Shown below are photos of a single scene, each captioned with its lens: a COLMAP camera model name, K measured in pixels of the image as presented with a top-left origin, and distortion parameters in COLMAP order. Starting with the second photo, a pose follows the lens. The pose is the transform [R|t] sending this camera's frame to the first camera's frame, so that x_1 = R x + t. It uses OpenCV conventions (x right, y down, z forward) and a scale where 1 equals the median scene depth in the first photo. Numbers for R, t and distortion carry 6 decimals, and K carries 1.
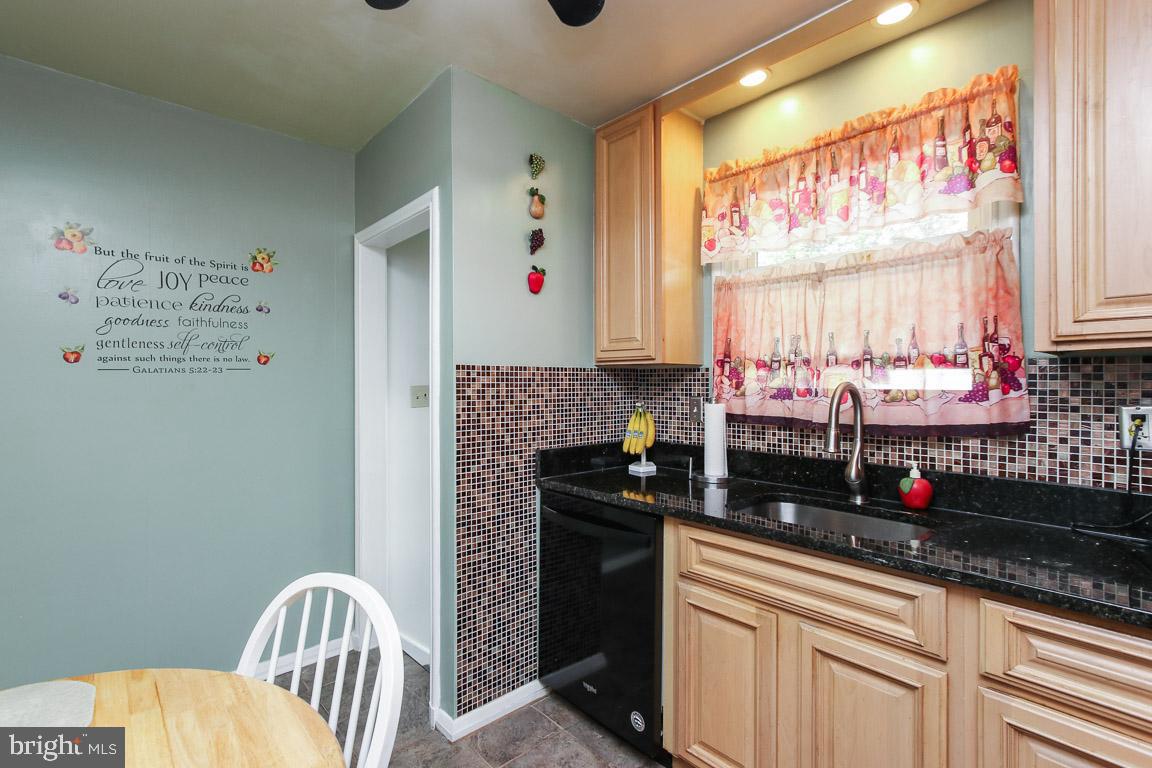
lens RADIAL K [[526.6, 0, 569.4], [0, 526.6, 381.7], [0, 0, 1]] dist [-0.000493, 0.001511]
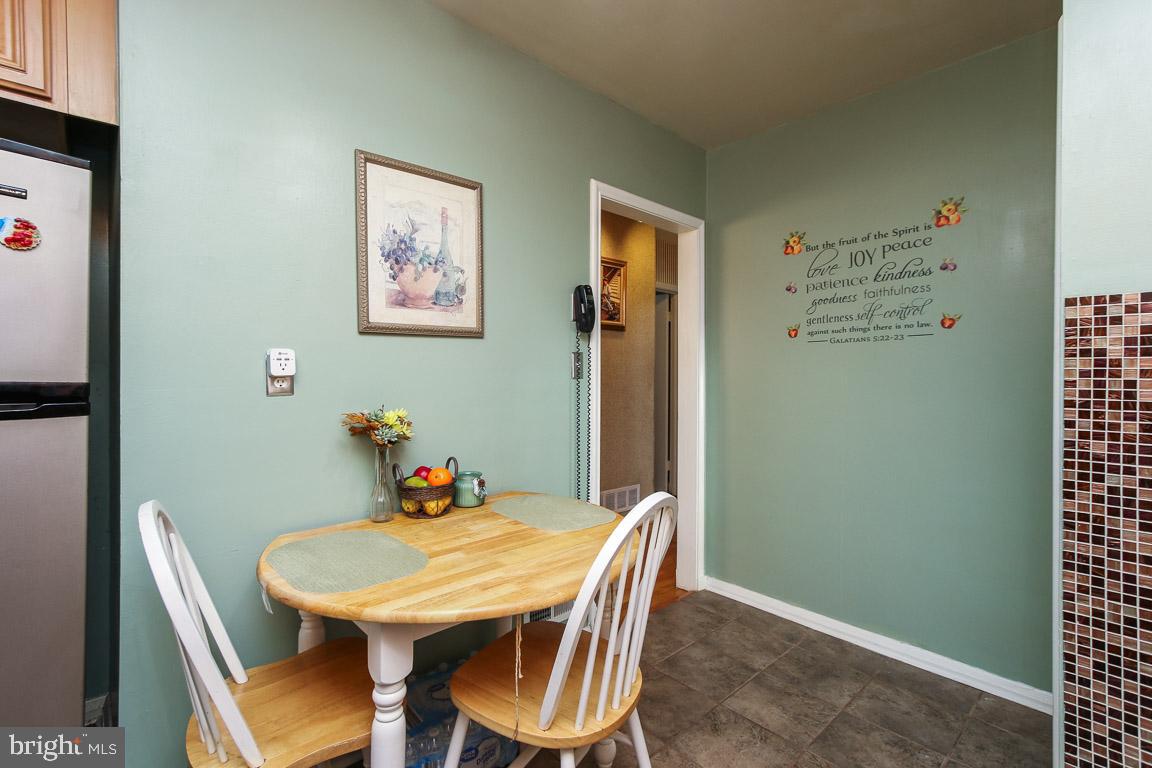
lens RADIAL K [[526.6, 0, 573.7], [0, 526.6, 377.7], [0, 0, 1]] dist [-0.000493, 0.001511]
pose [[0.005674, 0.008635, -0.999947, 0.373768], [0.000763, 0.999962, 0.008640, 0.051697], [0.999984, -0.000812, 0.005668, 0.422427]]
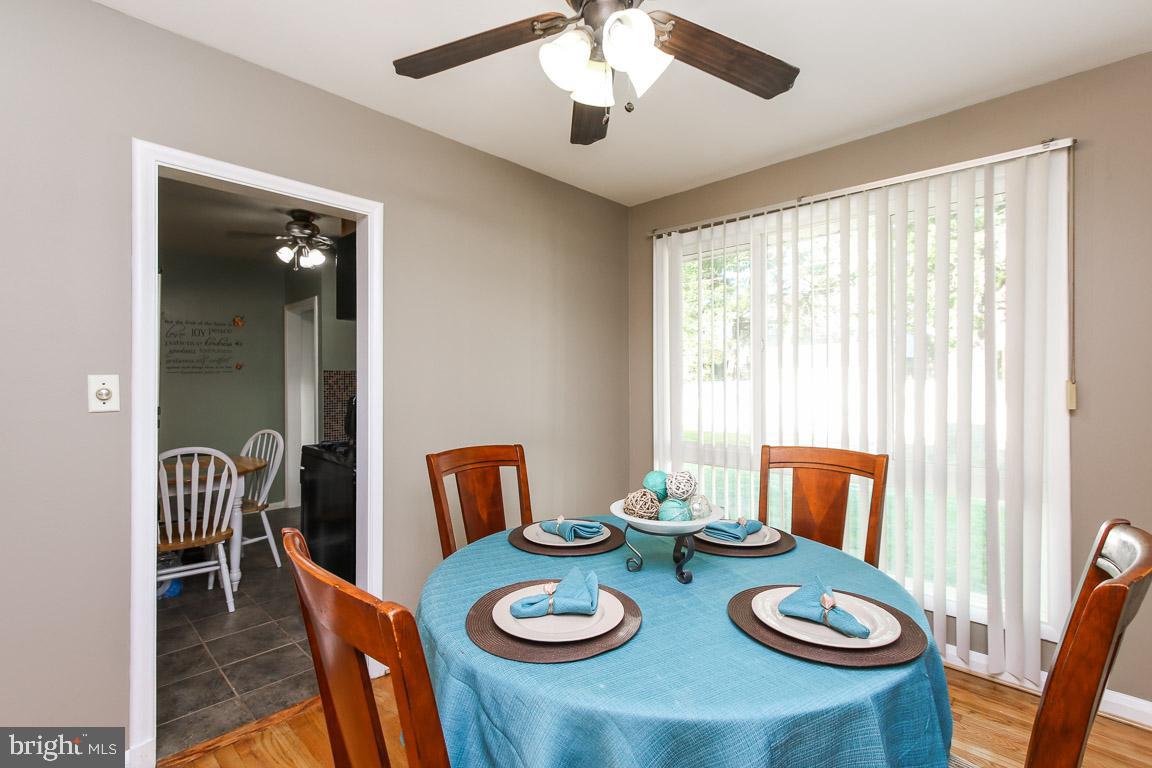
lens RADIAL K [[526.6, 0, 581.2], [0, 526.6, 382.0], [0, 0, 1]] dist [-0.000493, 0.001511]
pose [[0.997253, -0.001003, 0.074065, 0.766731], [0.000529, 0.999979, 0.006425, 0.006598], [-0.074070, -0.006368, 0.997233, -1.464923]]
